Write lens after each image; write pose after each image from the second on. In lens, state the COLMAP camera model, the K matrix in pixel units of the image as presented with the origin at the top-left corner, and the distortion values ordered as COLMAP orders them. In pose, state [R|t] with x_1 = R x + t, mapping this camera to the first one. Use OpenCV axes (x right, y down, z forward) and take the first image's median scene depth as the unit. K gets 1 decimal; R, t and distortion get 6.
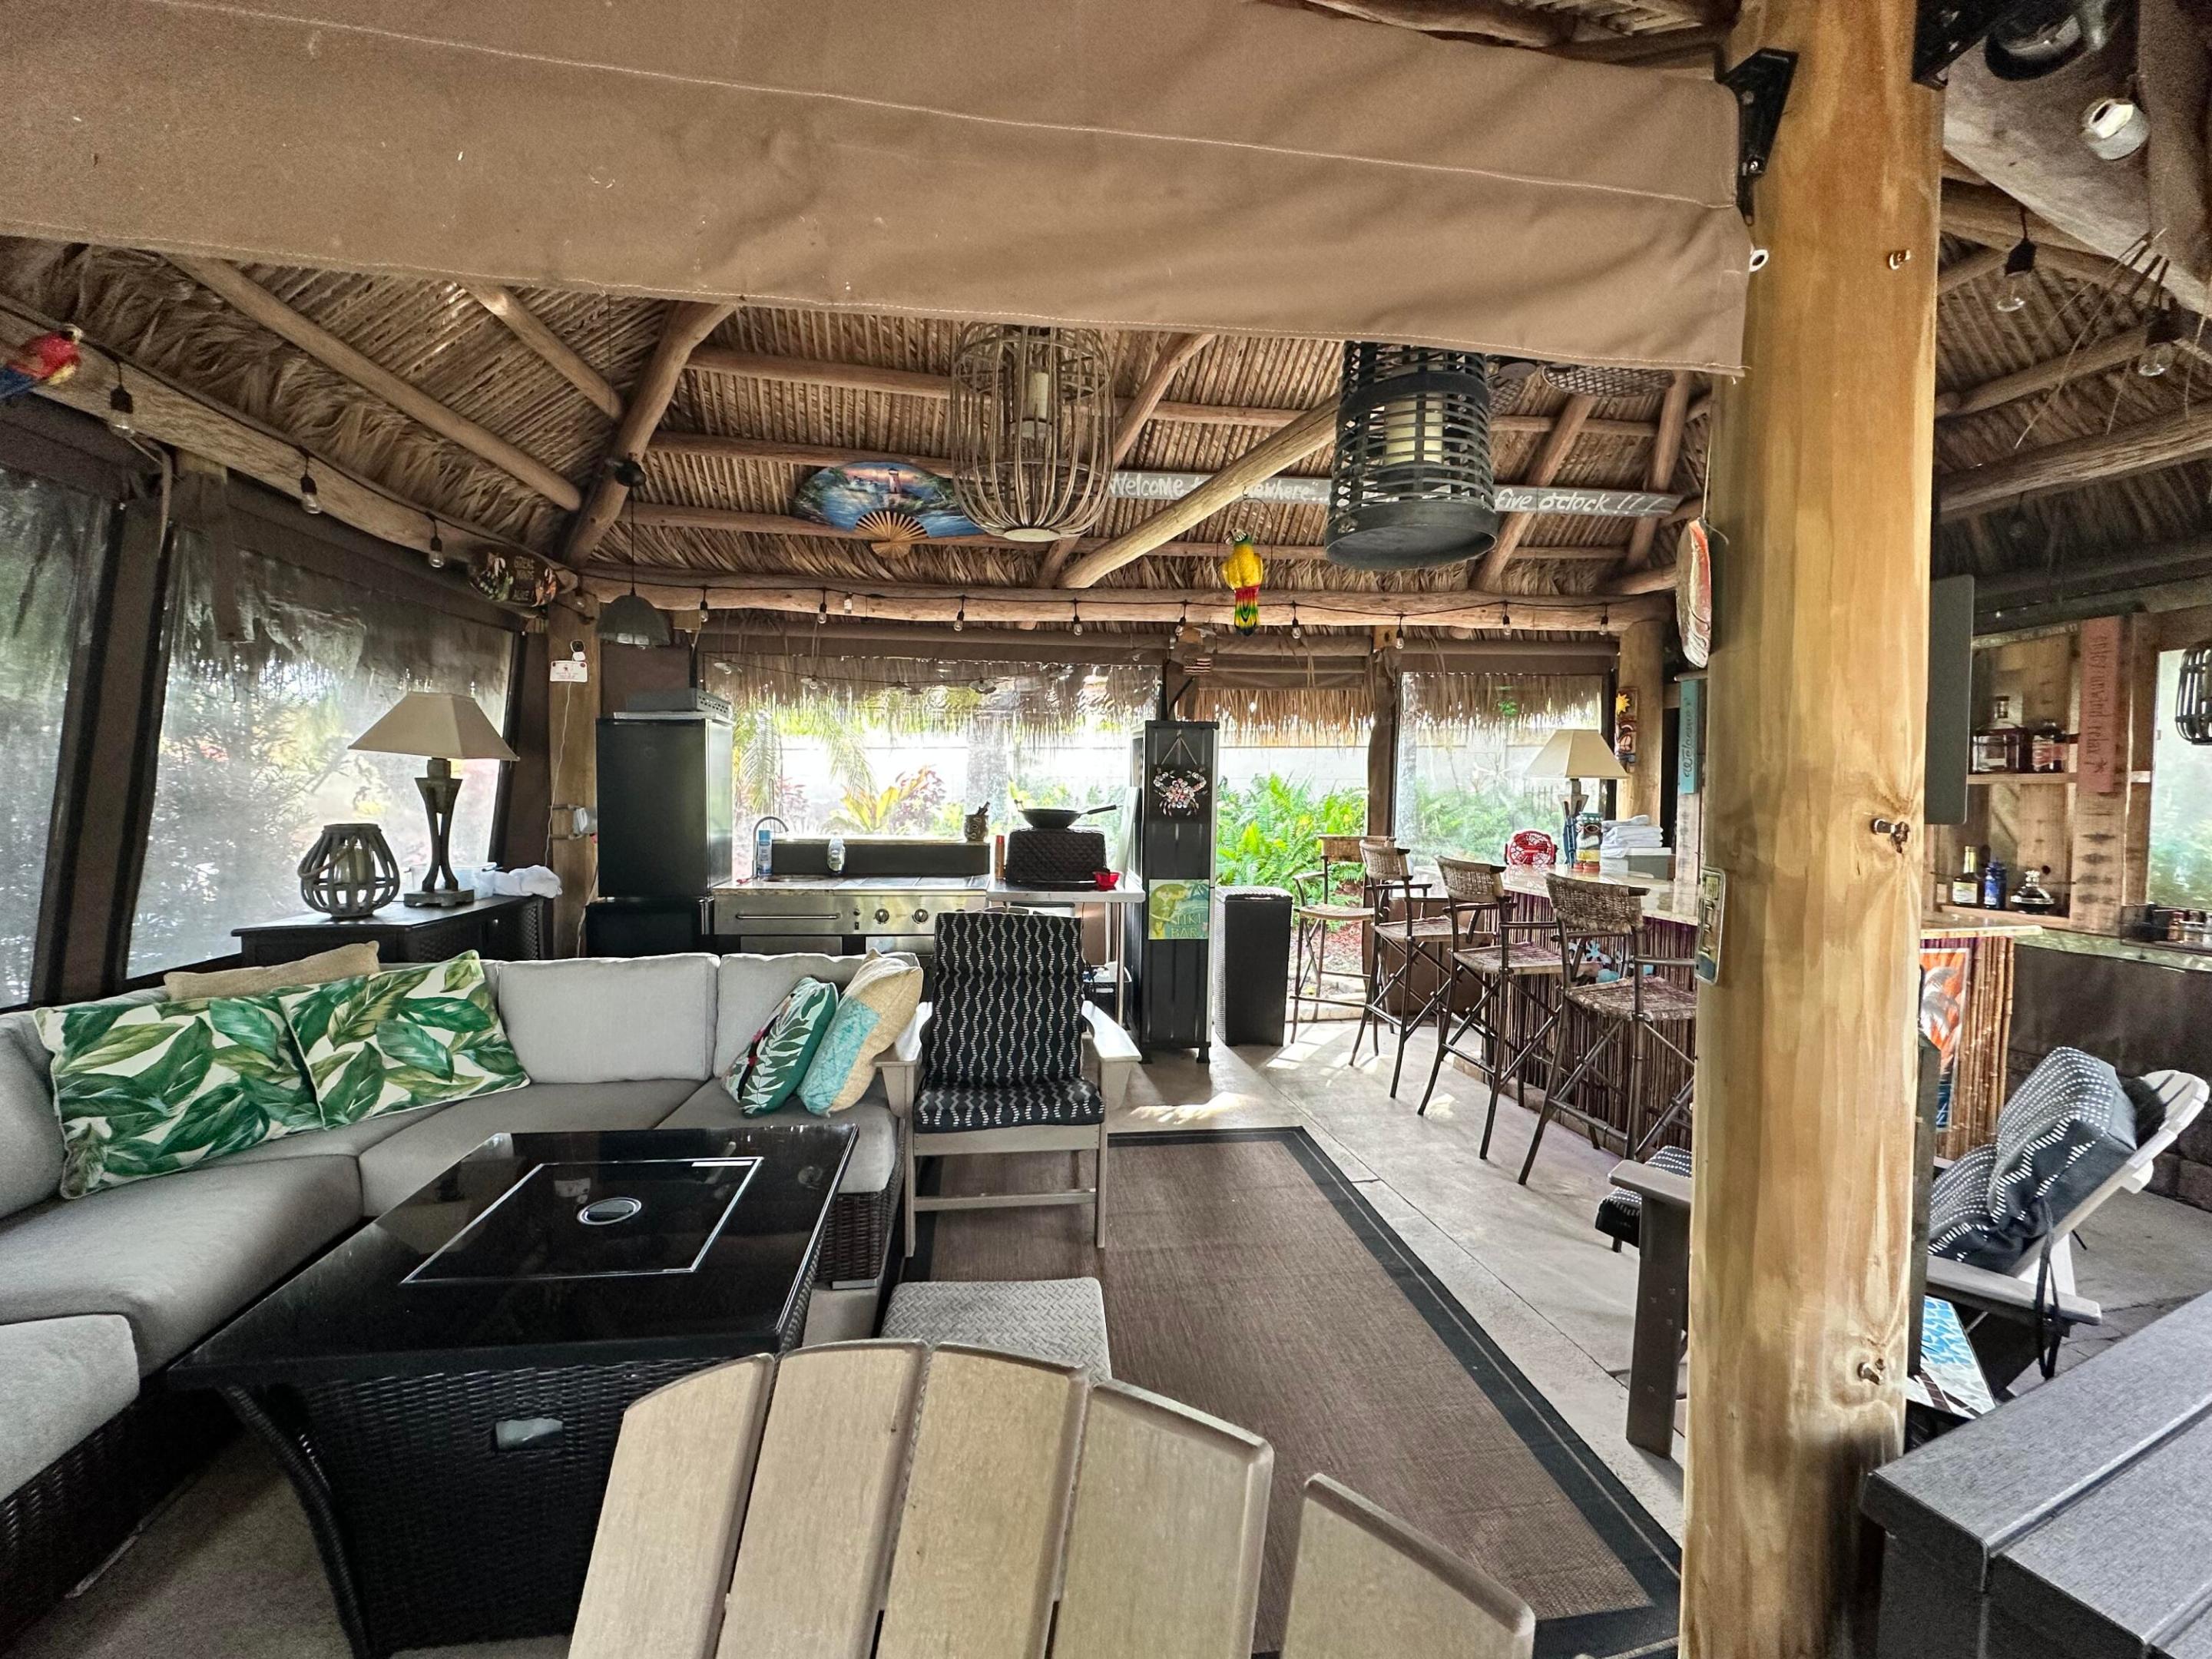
lens RADIAL K [[873.9, 0, 1106.0], [0, 873.9, 829.5], [0, 0, 1]] dist [-0.003609, -0.000307]
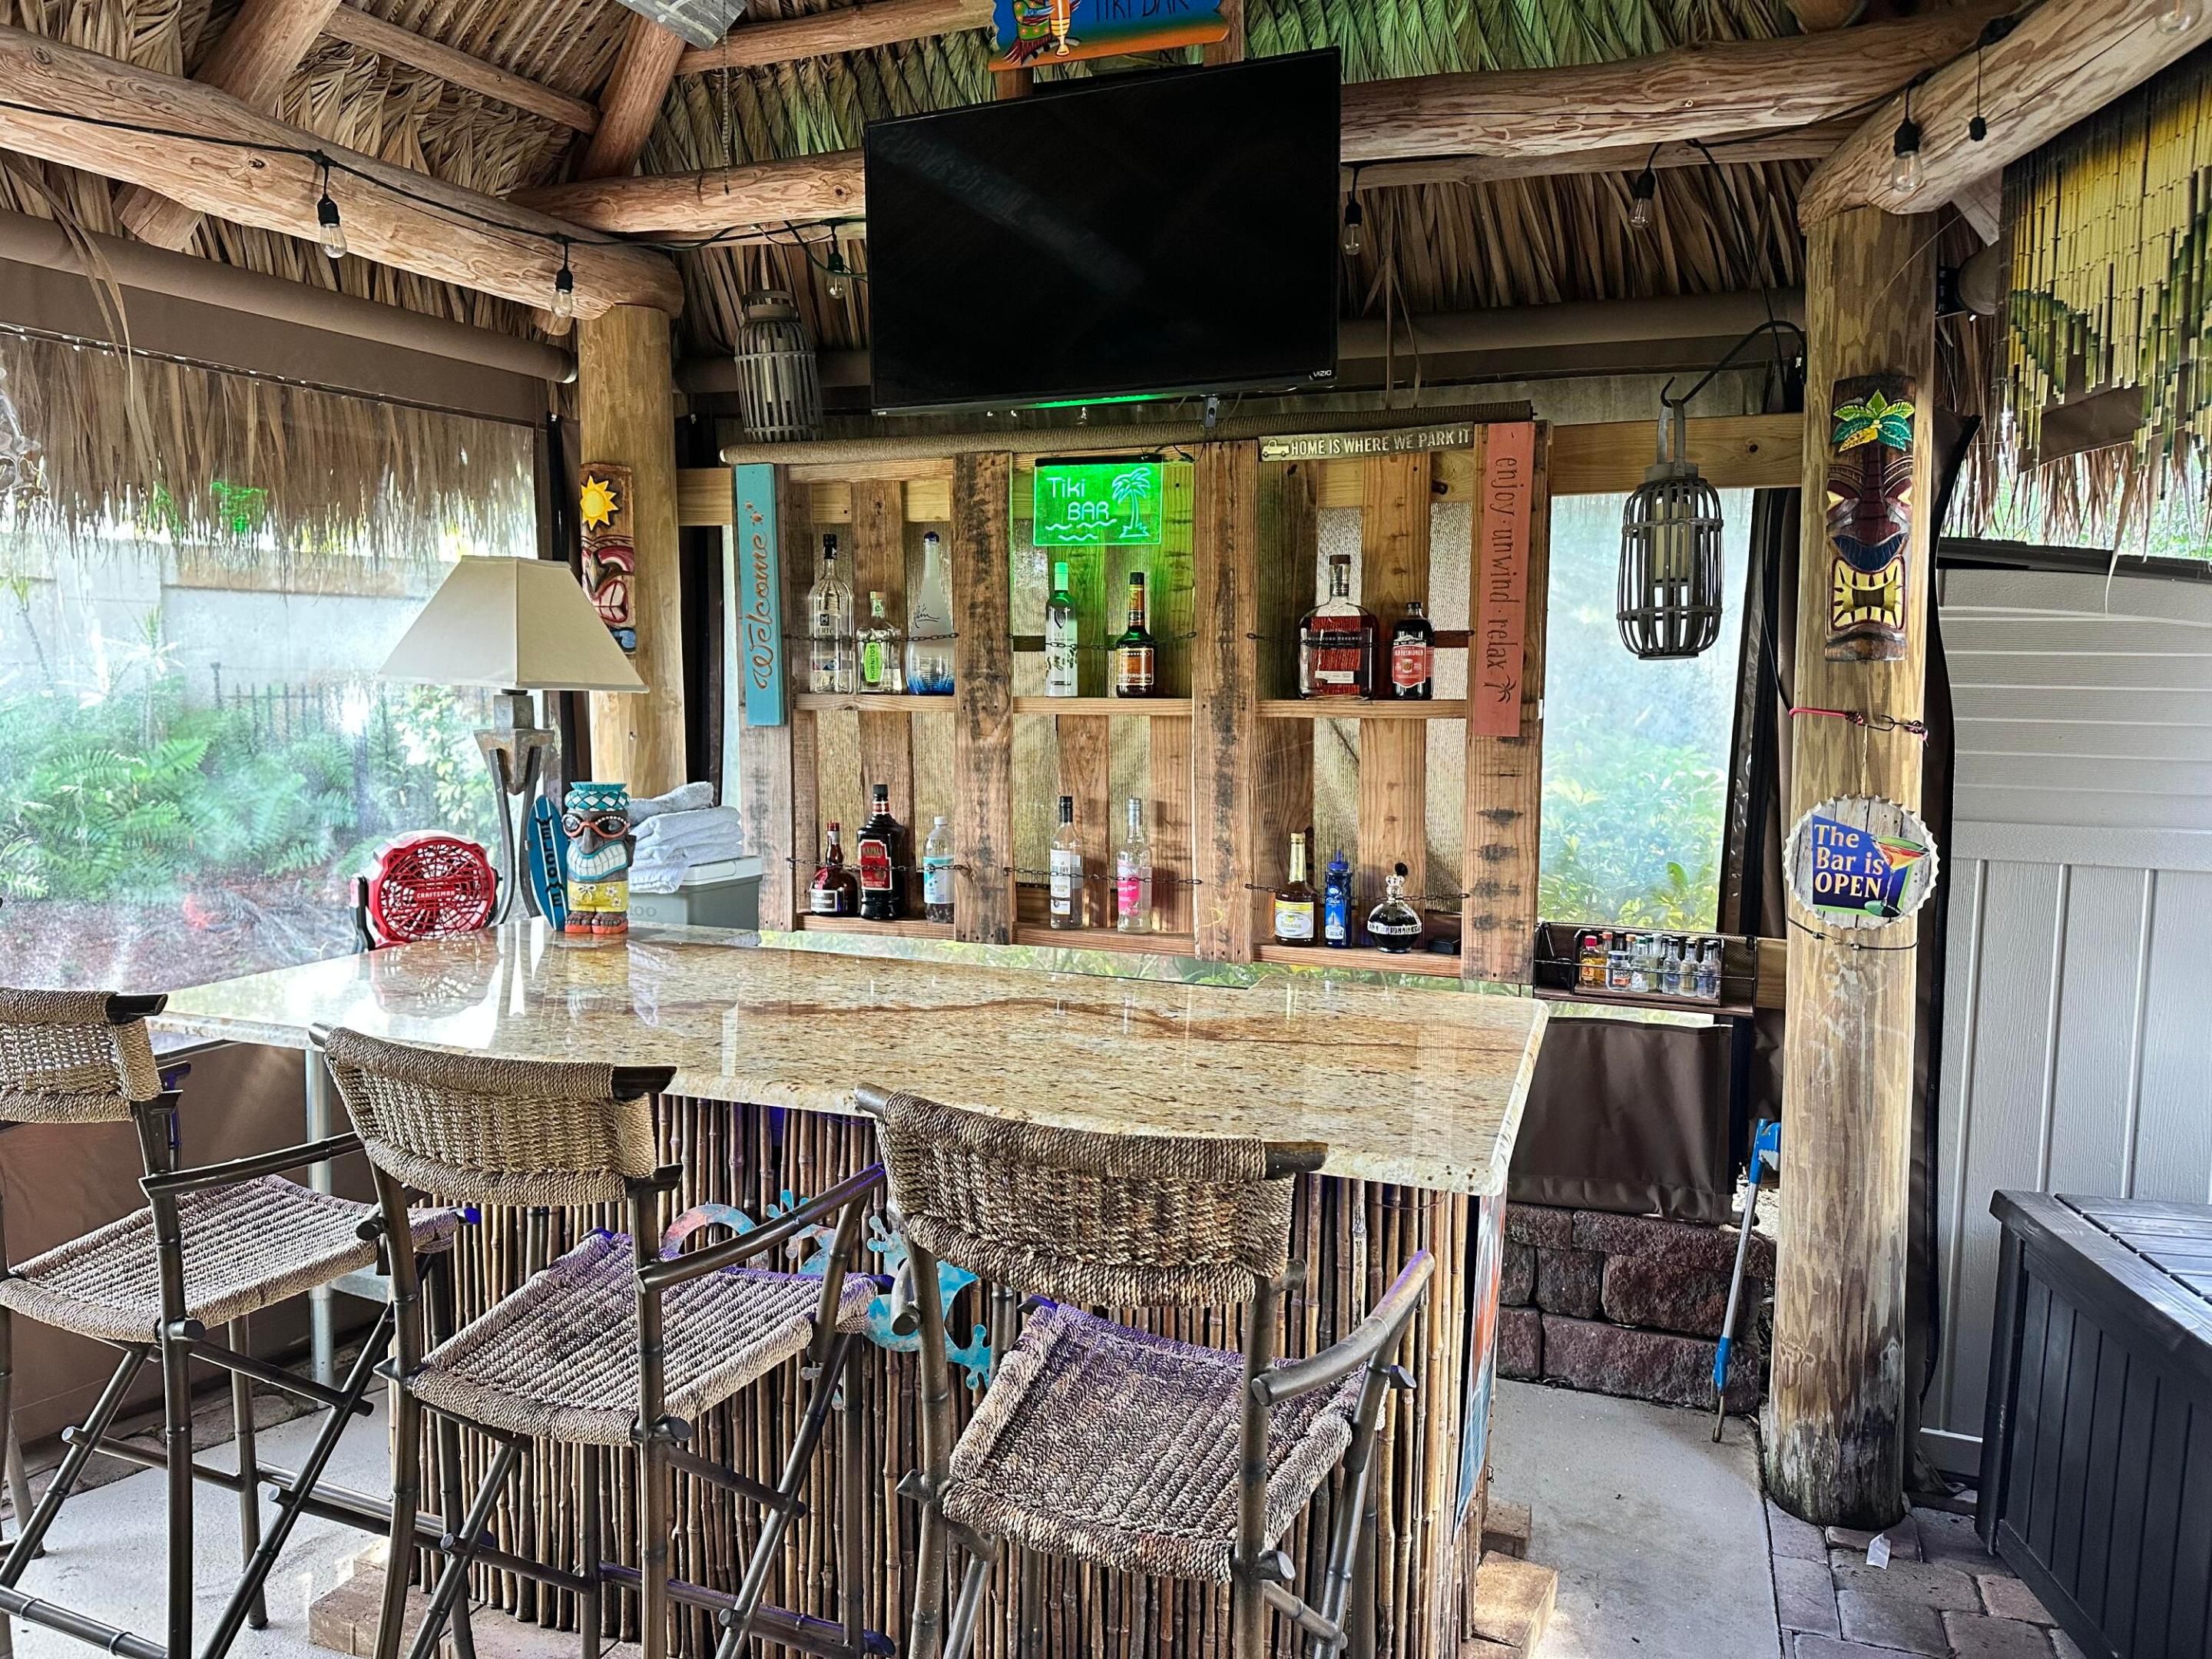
lens RADIAL K [[1534.6, 0, 1106.7], [0, 1534.6, 818.4], [0, 0, 1]] dist [0.099541, -0.111514]
pose [[0.521015, -0.073301, 0.850394, 0.127492], [0.030707, 0.997270, 0.067148, -0.058832], [-0.852995, -0.008872, 0.521844, 0.622341]]
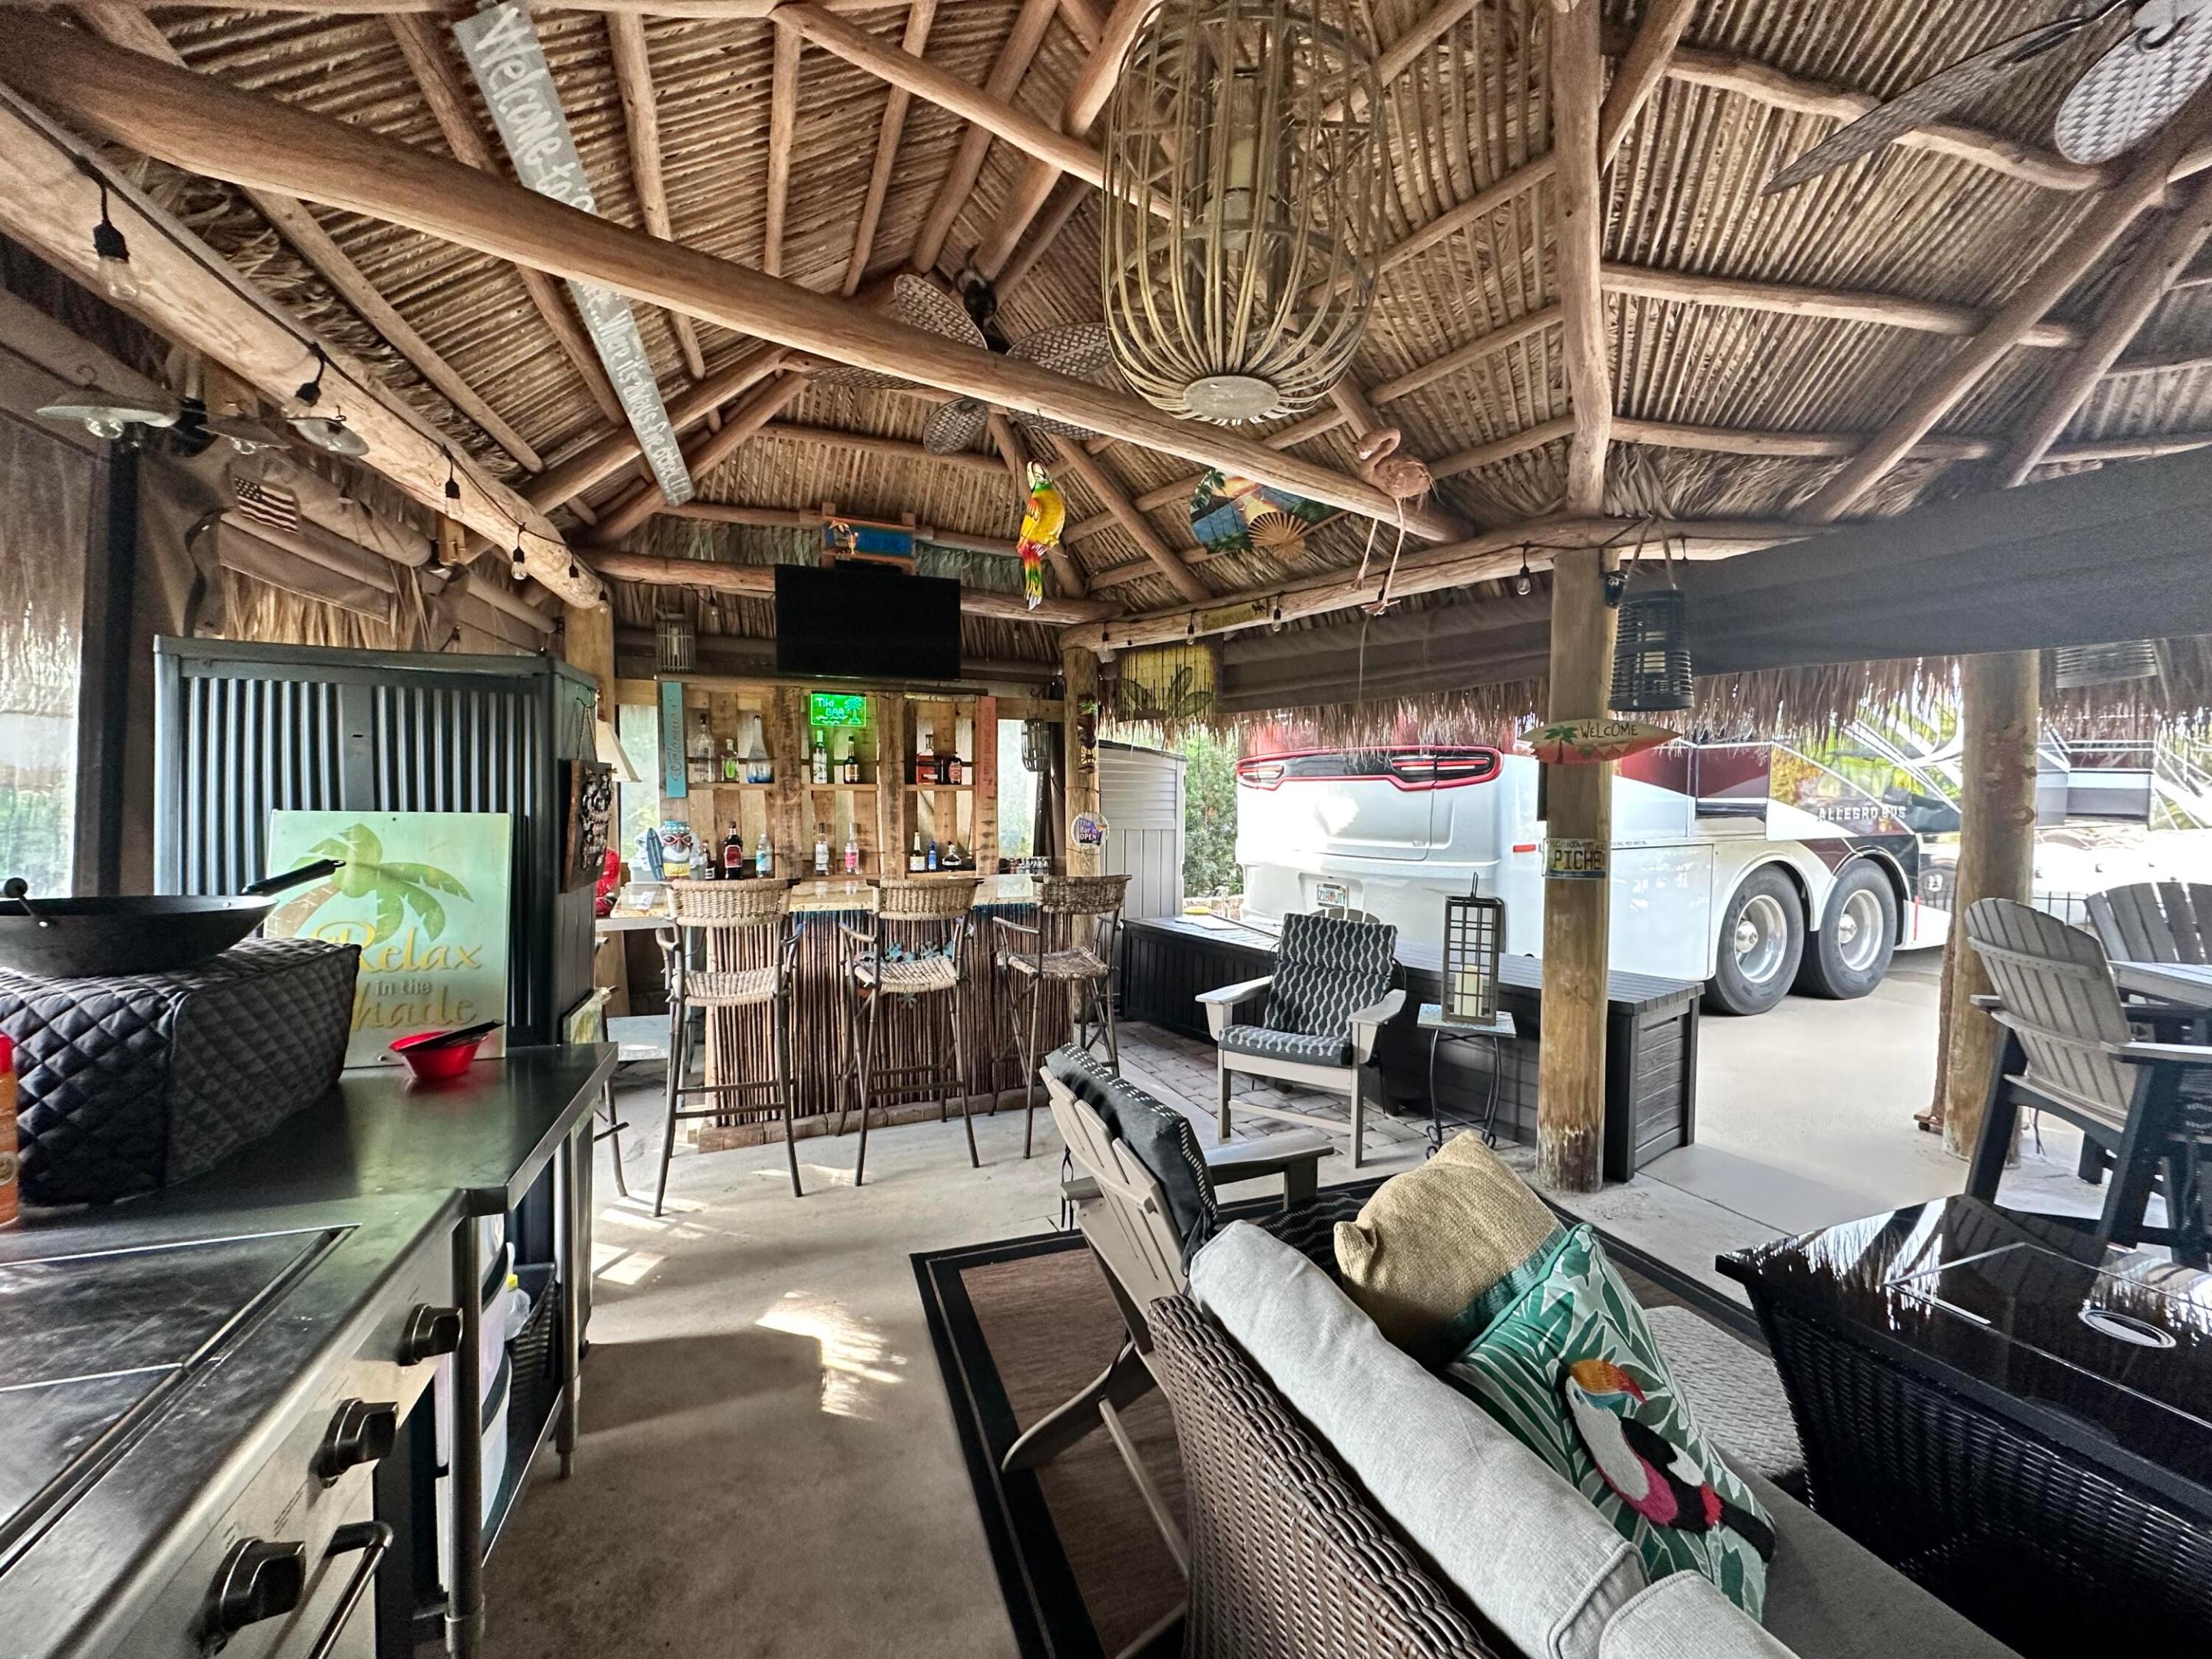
lens RADIAL K [[873.9, 0, 1106.0], [0, 873.9, 829.5], [0, 0, 1]] dist [-0.003609, -0.000307]
pose [[-0.228870, -0.055817, 0.971856, -0.561111], [0.033381, 0.997318, 0.065140, -0.074957], [-0.972885, 0.047350, -0.226393, 1.053413]]
